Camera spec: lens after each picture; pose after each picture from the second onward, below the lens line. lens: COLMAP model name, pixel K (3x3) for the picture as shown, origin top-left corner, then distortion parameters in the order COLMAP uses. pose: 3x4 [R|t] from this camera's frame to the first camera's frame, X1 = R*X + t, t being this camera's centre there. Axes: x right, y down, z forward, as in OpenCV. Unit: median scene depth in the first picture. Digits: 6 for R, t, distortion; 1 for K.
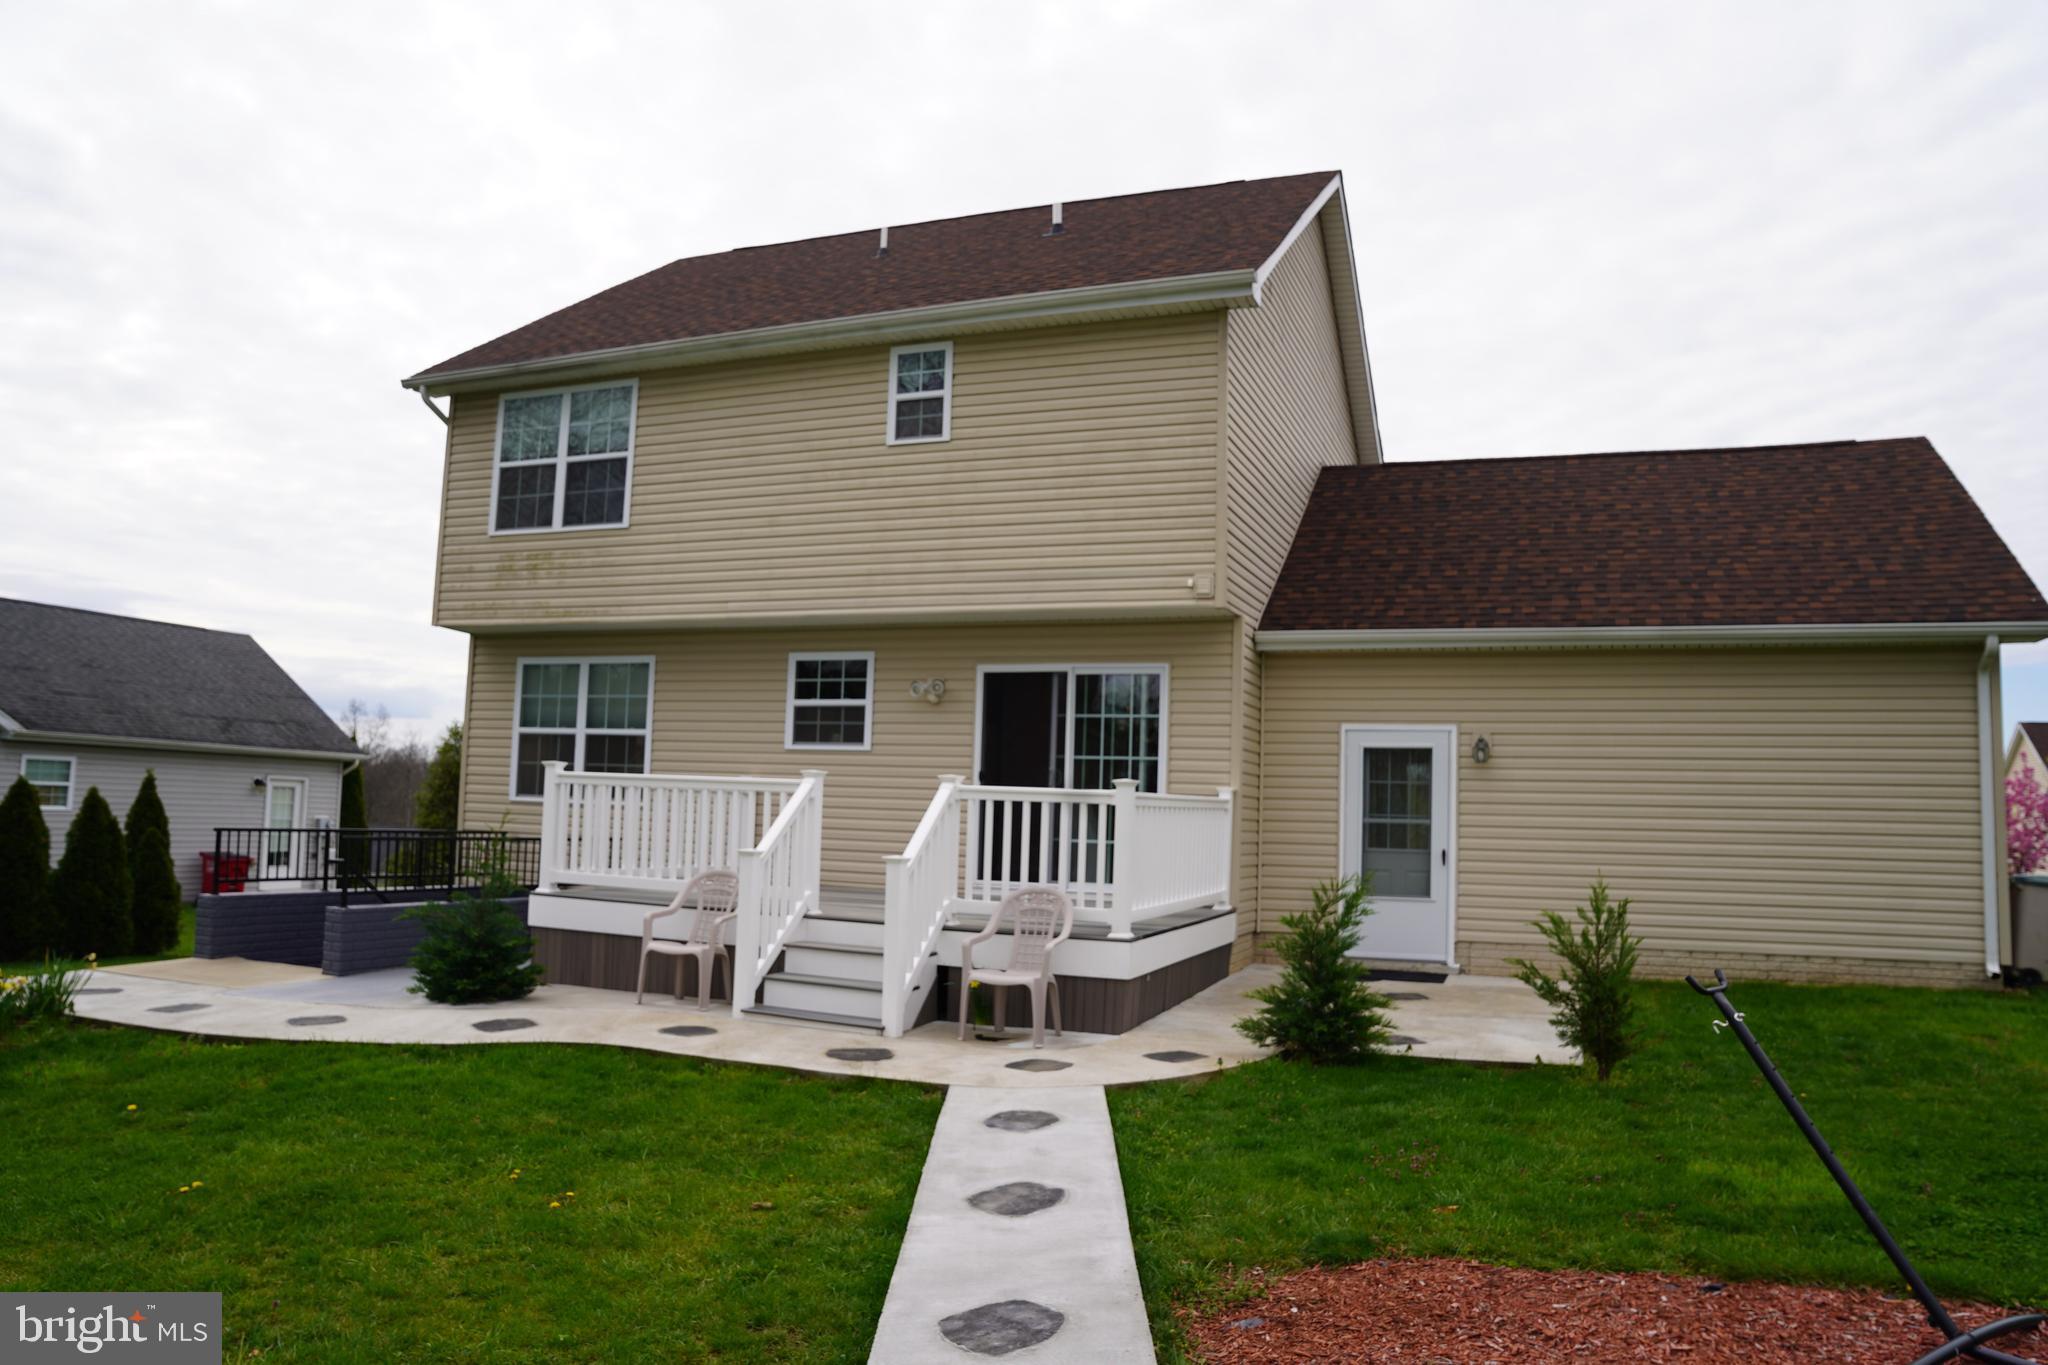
lens RADIAL K [[1405.0, 0, 1024.0], [0, 1405.0, 682.5], [0, 0, 1]] dist [-0.180534, 0.130671]
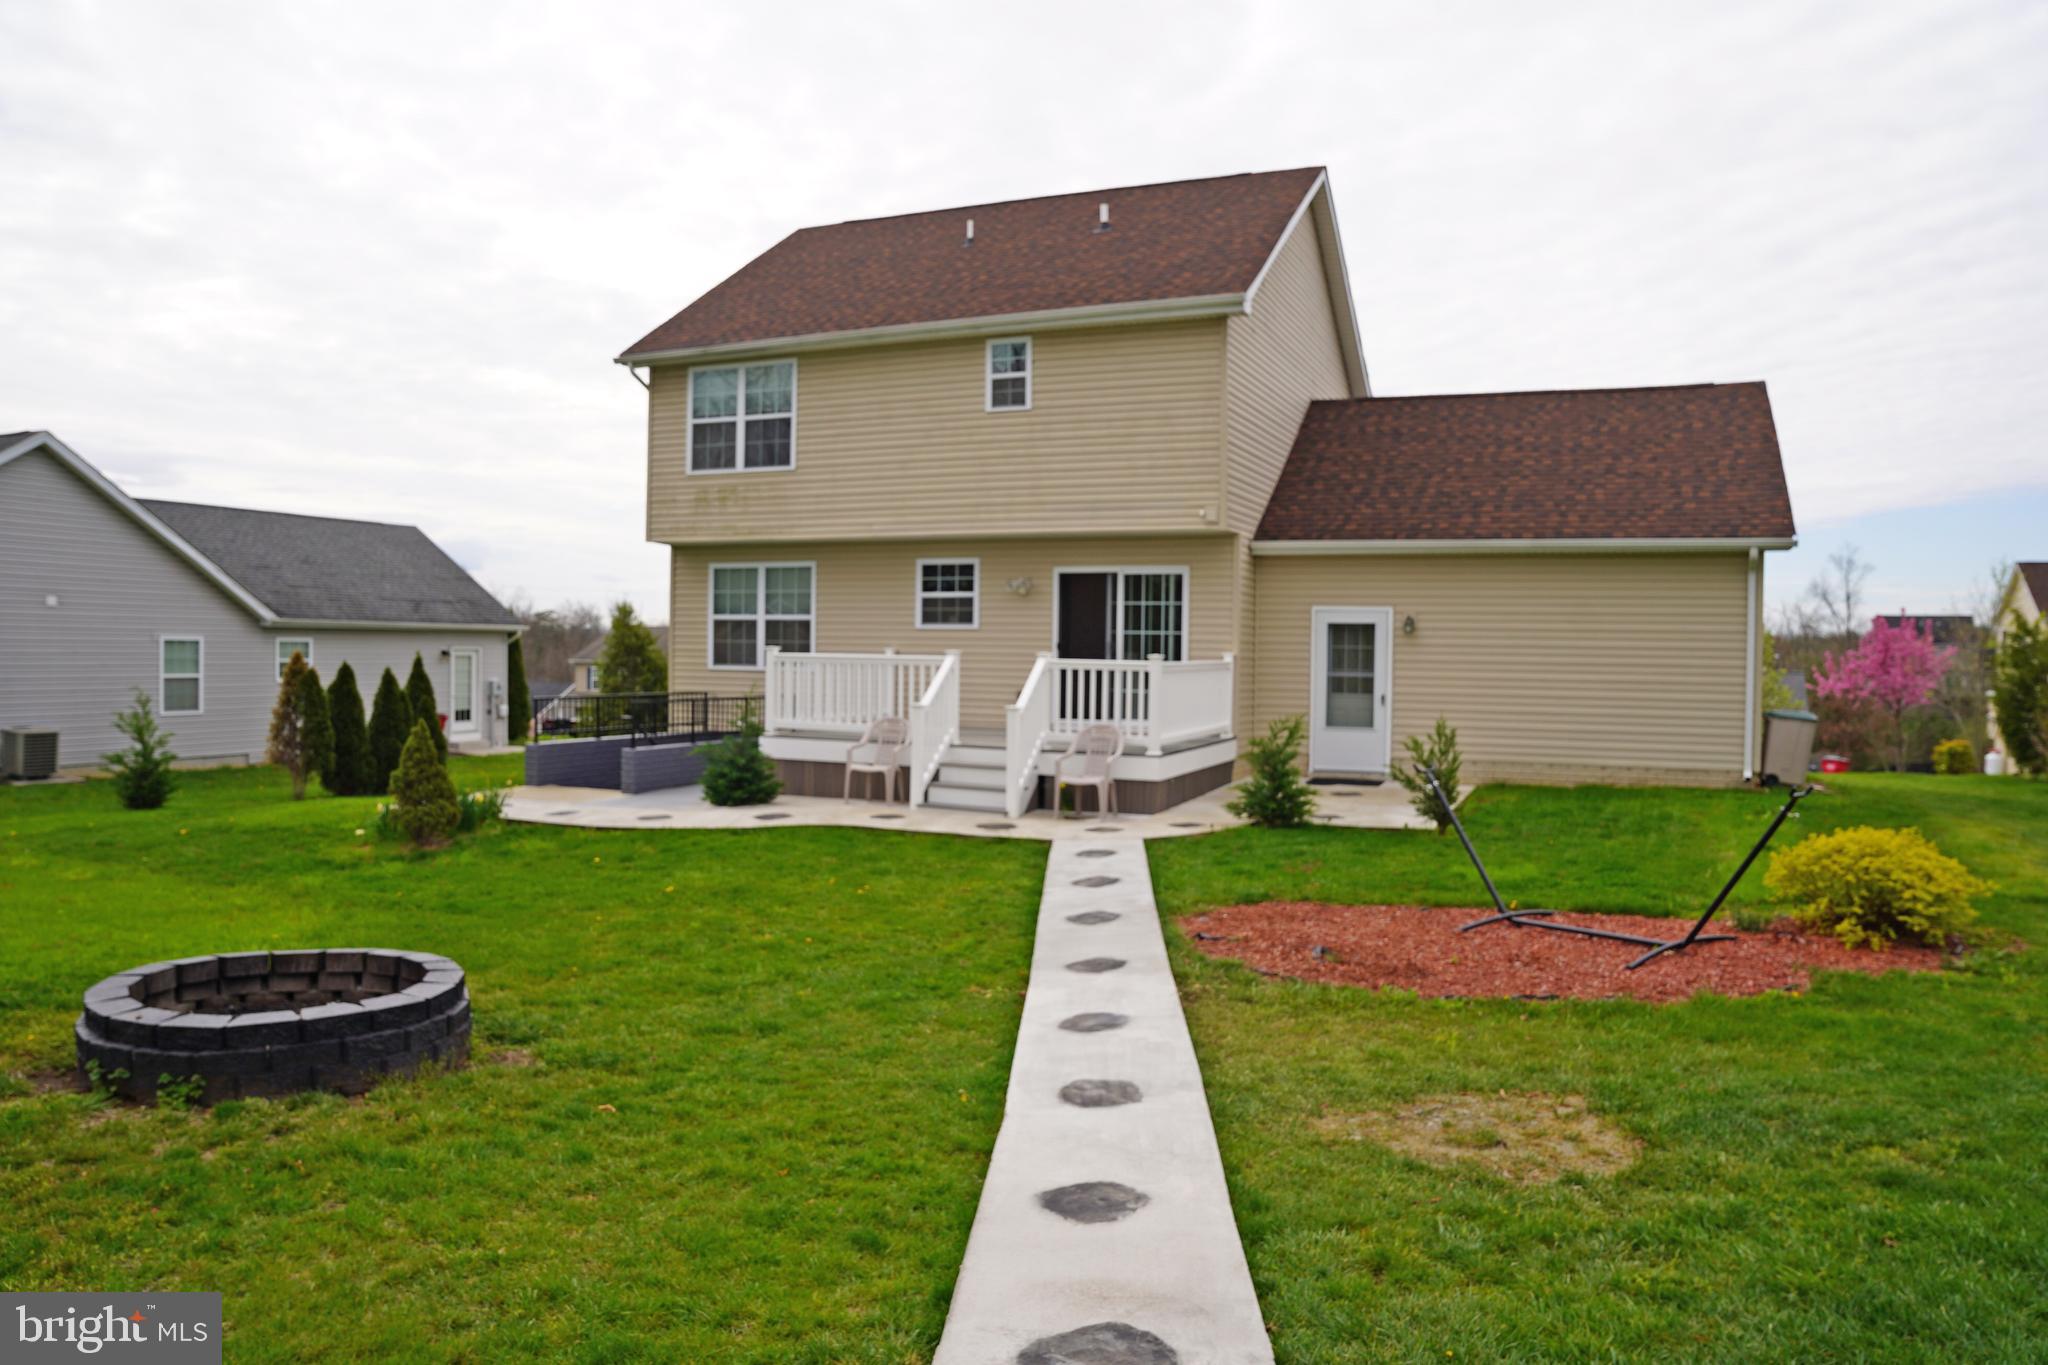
lens RADIAL K [[1405.0, 0, 1024.0], [0, 1405.0, 682.5], [0, 0, 1]] dist [-0.180534, 0.130671]
pose [[0.999124, -0.017231, -0.038148, -0.012472], [0.021558, 0.993006, 0.116077, -0.066560], [0.035881, -0.116798, 0.992507, -0.442036]]
